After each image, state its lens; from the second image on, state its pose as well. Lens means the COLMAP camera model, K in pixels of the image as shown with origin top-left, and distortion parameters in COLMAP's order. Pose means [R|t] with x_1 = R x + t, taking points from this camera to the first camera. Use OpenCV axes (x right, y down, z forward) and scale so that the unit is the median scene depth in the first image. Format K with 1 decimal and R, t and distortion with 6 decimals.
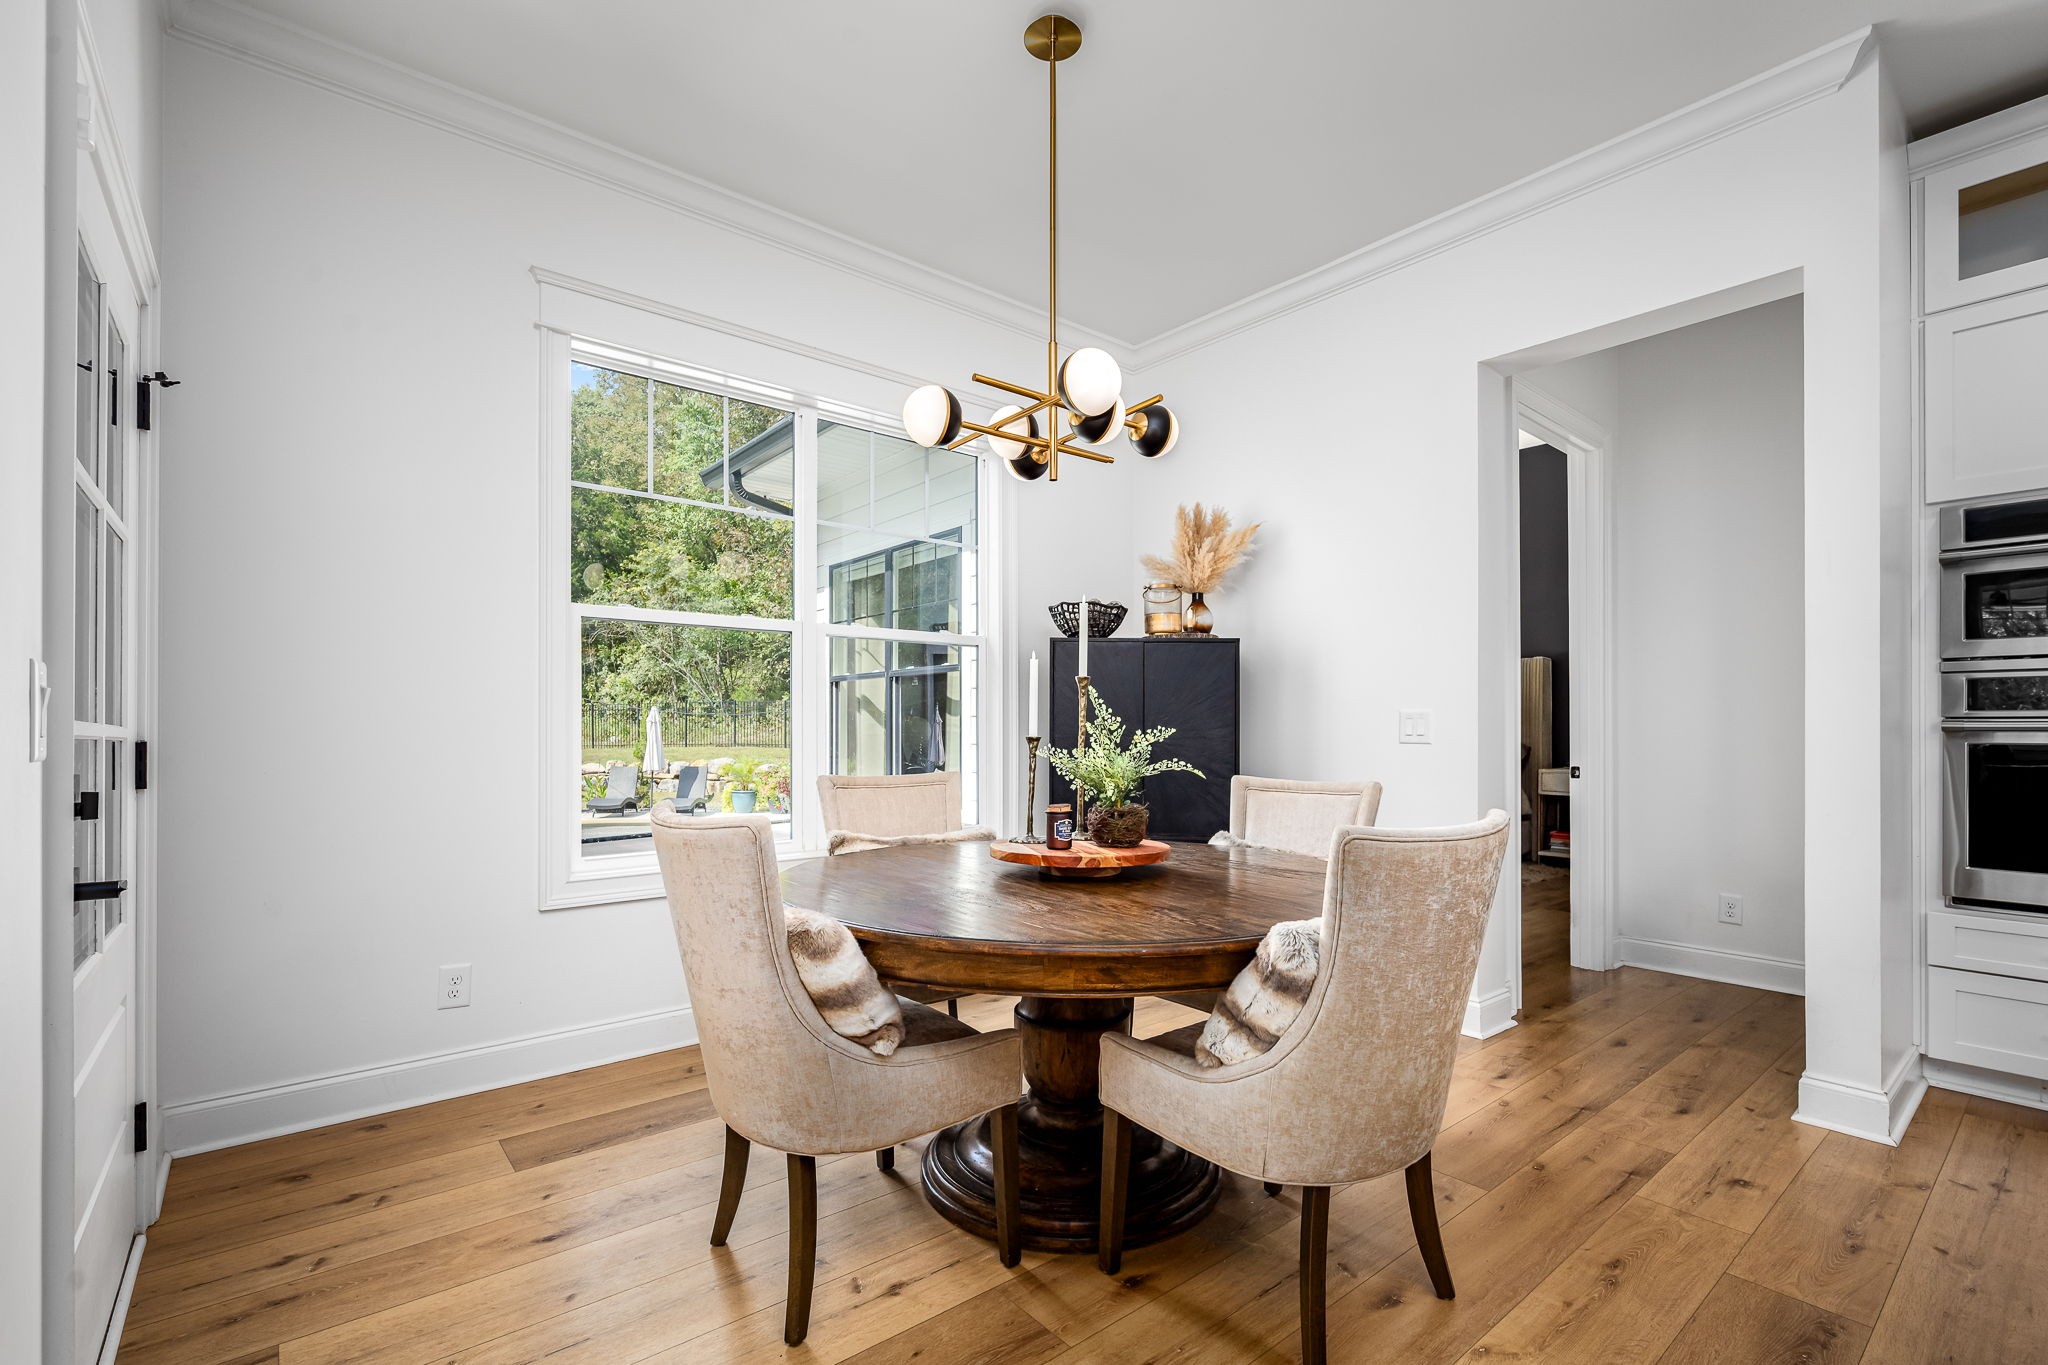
lens RADIAL K [[908.1, 0, 1032.5], [0, 908.1, 730.4], [0, 0, 1]] dist [-0.000627, -0.000213]
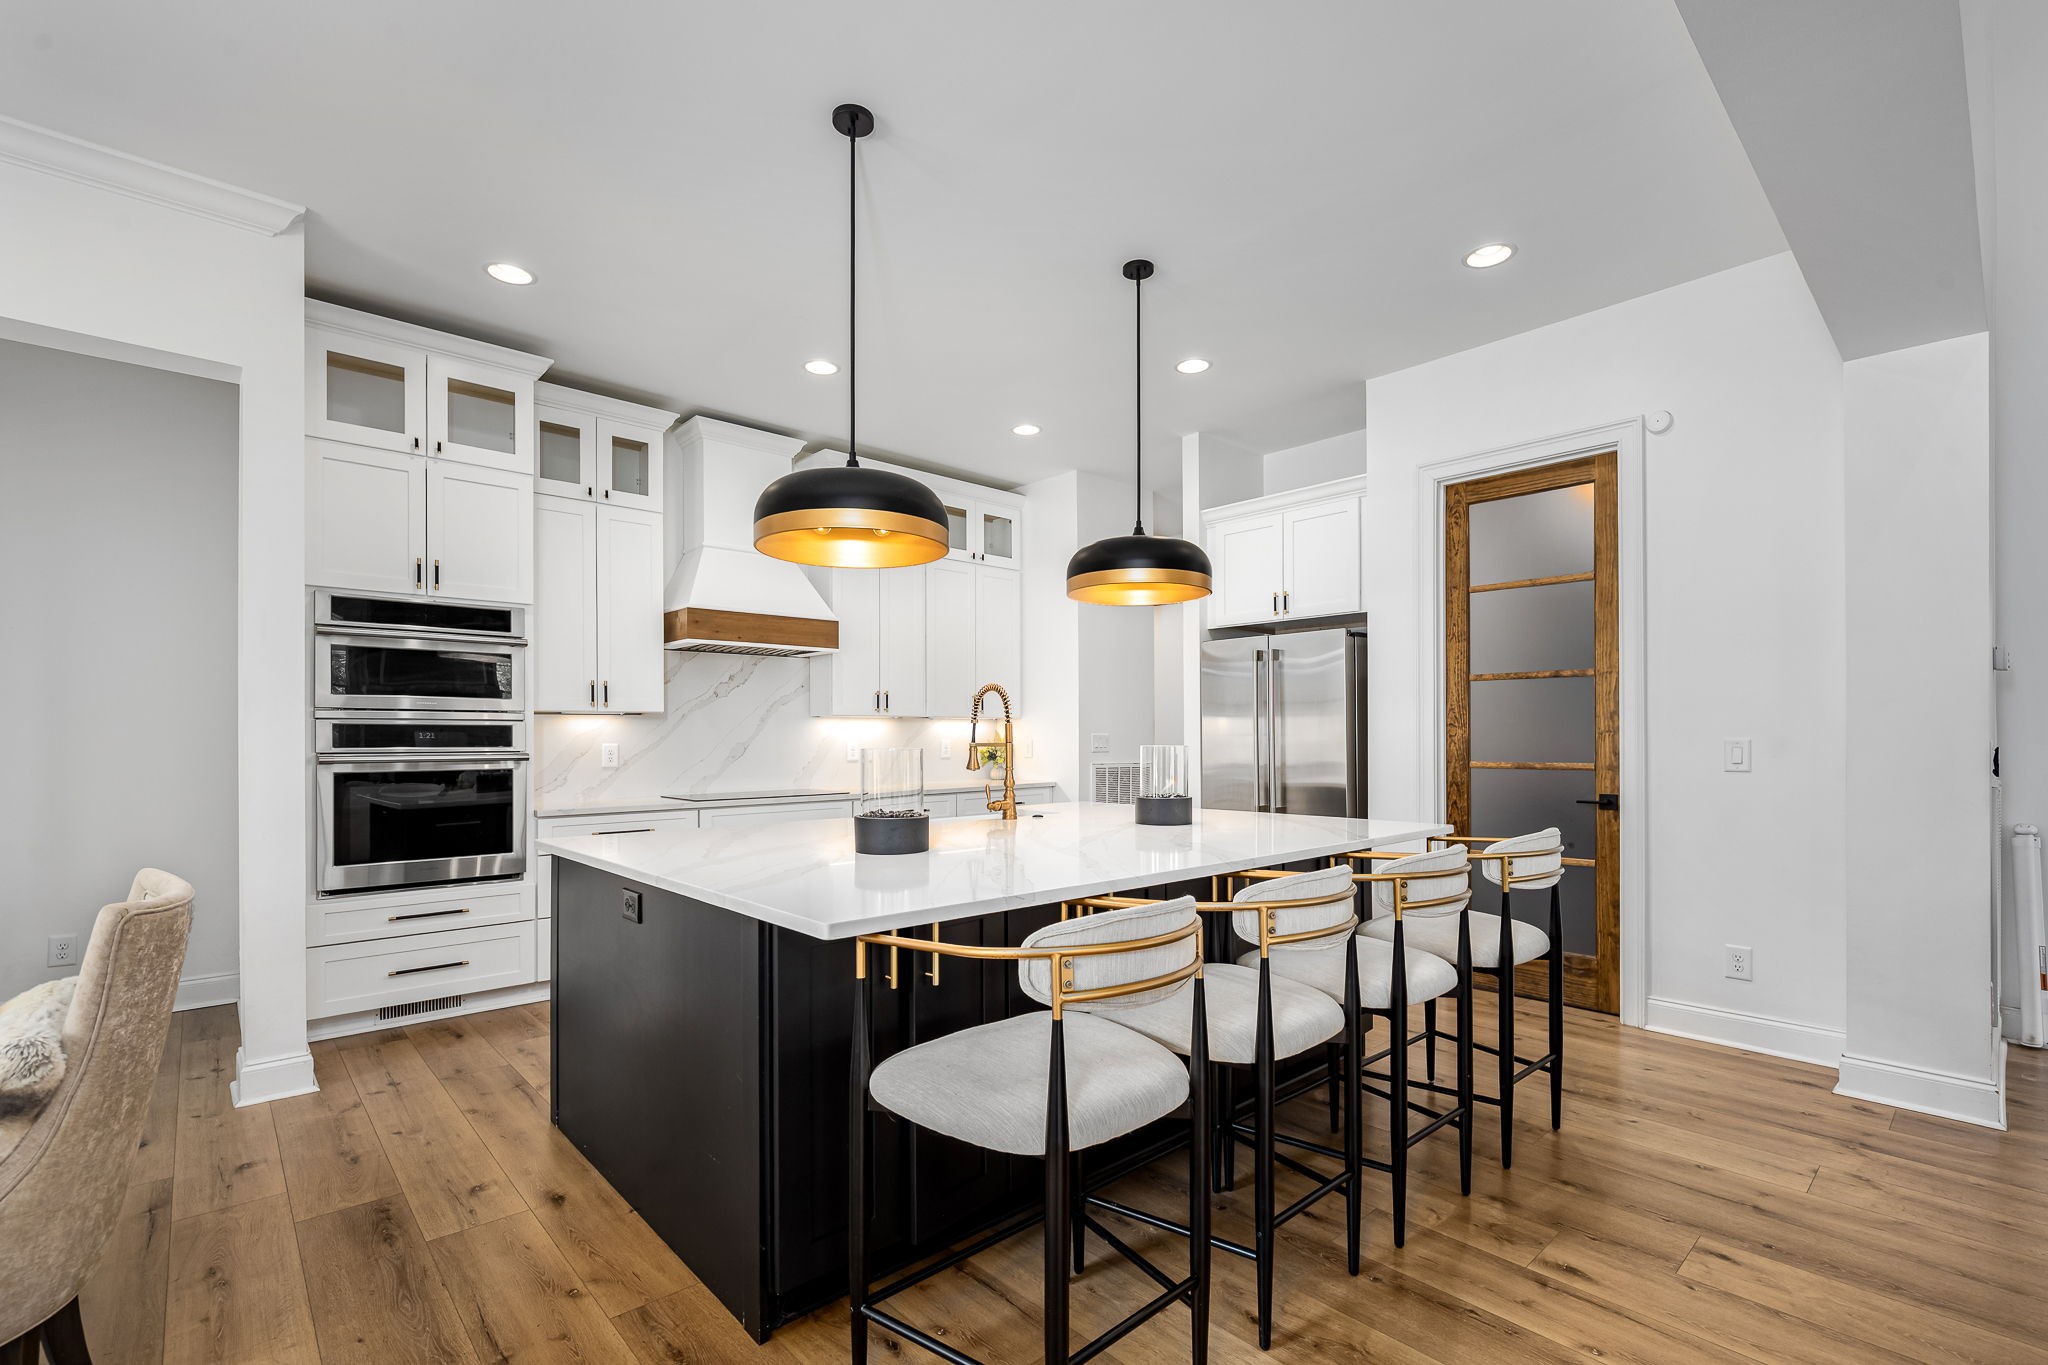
lens RADIAL K [[908.1, 0, 1032.5], [0, 908.1, 730.4], [0, 0, 1]] dist [-0.000627, -0.000213]
pose [[-0.050243, 0.007872, 0.998706, -0.396012], [0.001727, 0.999968, -0.007795, -0.040627], [-0.998736, 0.001333, -0.050255, 0.056532]]
